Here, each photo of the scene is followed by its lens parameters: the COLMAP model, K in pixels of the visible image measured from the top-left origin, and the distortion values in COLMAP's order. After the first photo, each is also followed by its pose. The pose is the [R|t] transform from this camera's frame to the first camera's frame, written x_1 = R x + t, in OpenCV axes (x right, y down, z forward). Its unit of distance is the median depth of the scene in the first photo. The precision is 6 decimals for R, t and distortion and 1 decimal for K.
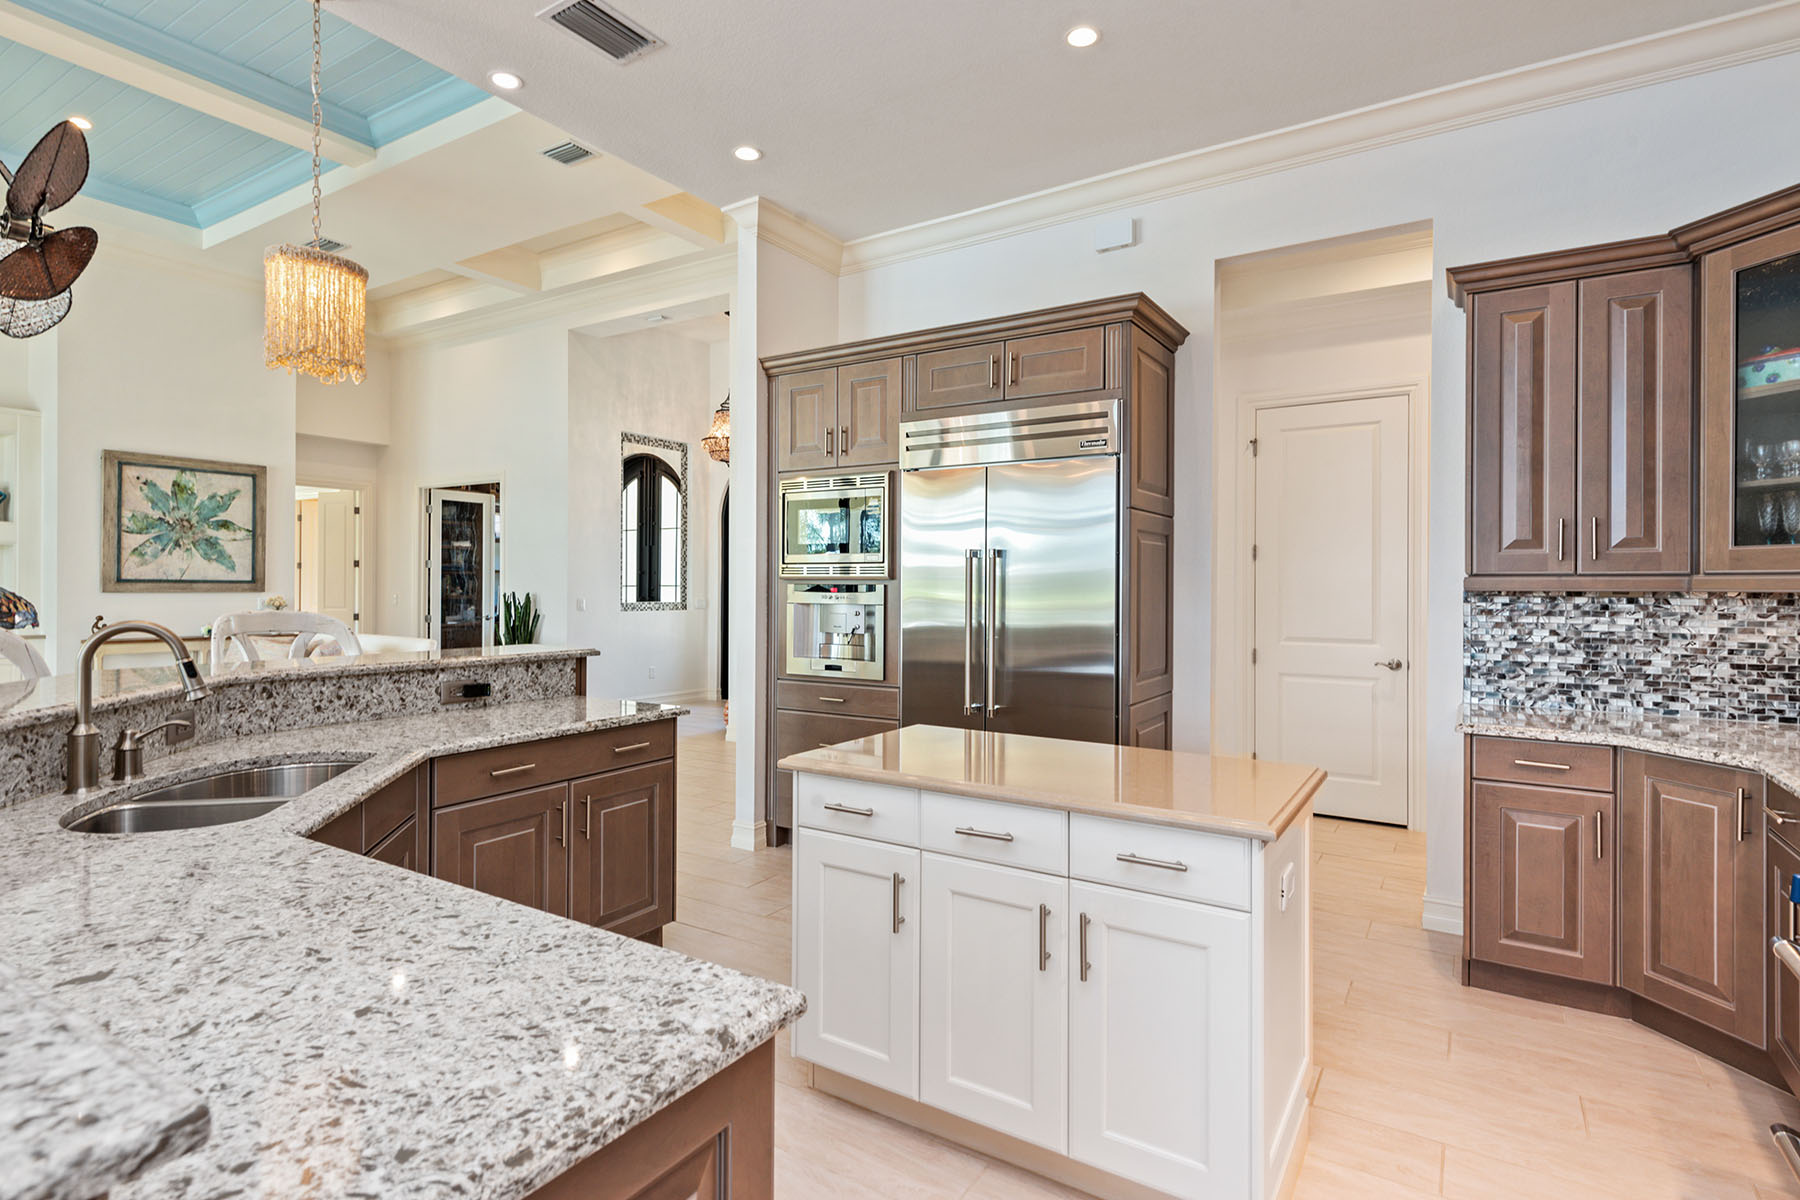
lens RADIAL K [[901.9, 0, 907.5], [0, 901.9, 584.0], [0, 0, 1]] dist [0.011262, -0.001652]
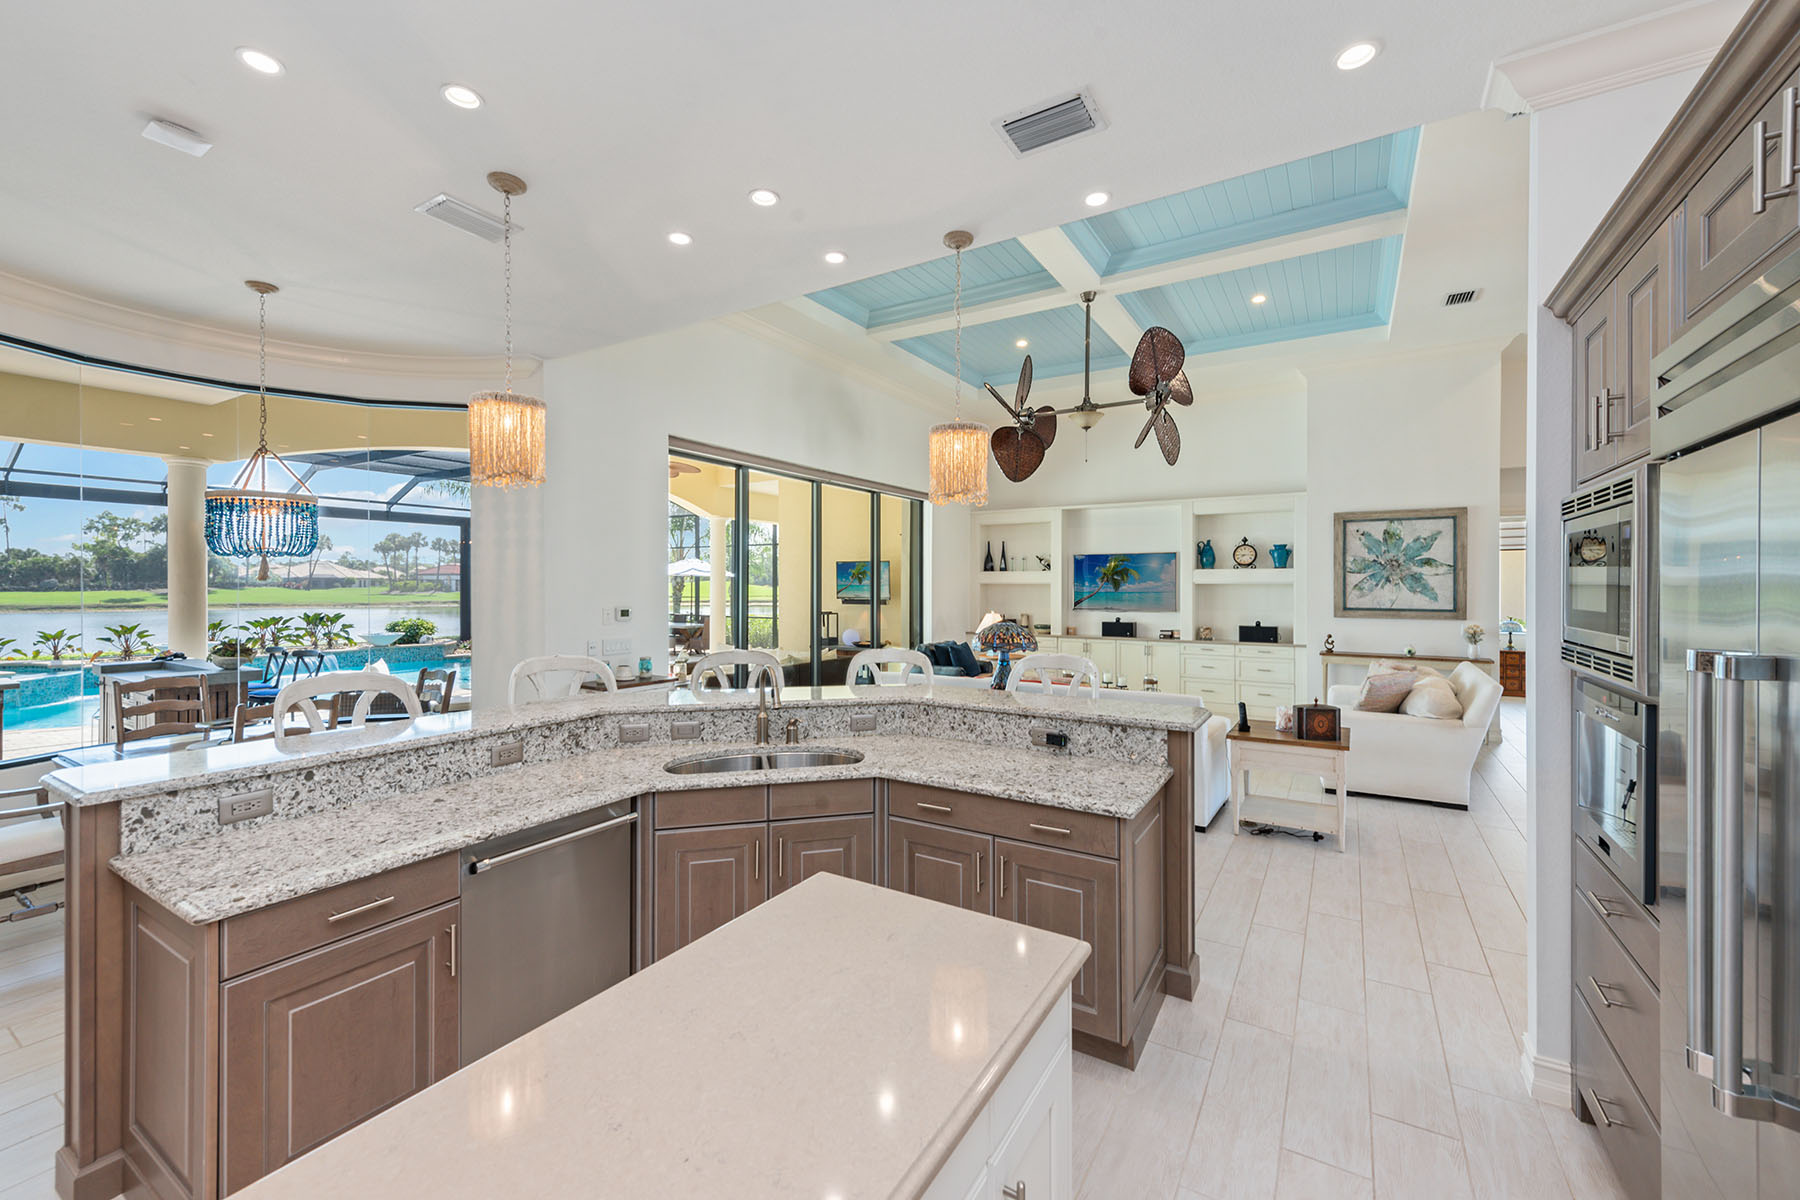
lens RADIAL K [[717.1, 0, 898.7], [0, 717.1, 588.8], [0, 0, 1]] dist [0.009042, -0.000018]
pose [[0.007859, -0.001014, -0.999969, 0.417808], [0.001028, 0.999999, -0.001006, -0.071265], [0.999969, -0.001020, 0.007860, 0.717010]]
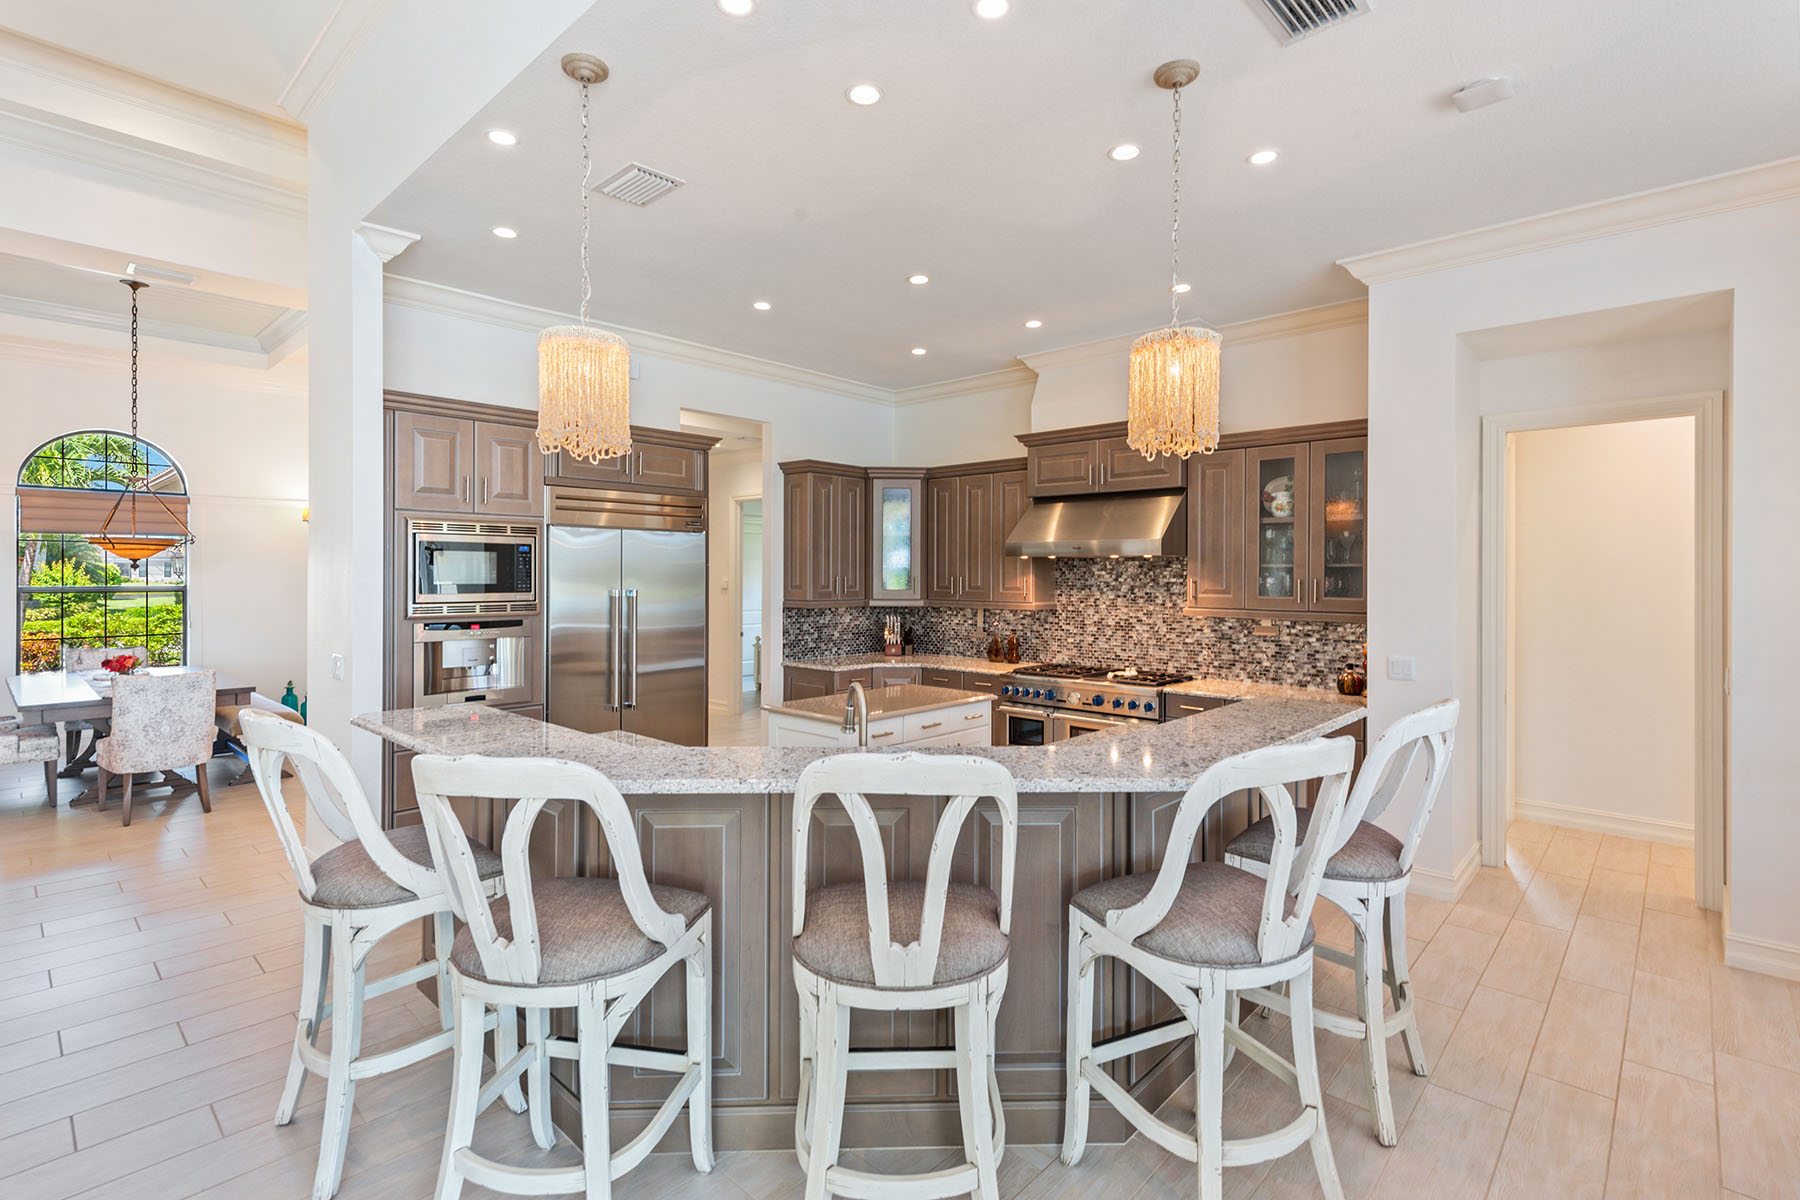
lens RADIAL K [[845.8, 0, 896.4], [0, 845.8, 584.3], [0, 0, 1]] dist [0.003283, 0.000190]
pose [[0.179611, -0.015804, 0.983611, -1.258645], [-0.003520, 0.999854, 0.016707, -0.079663], [-0.983731, -0.006464, 0.179529, 0.396479]]
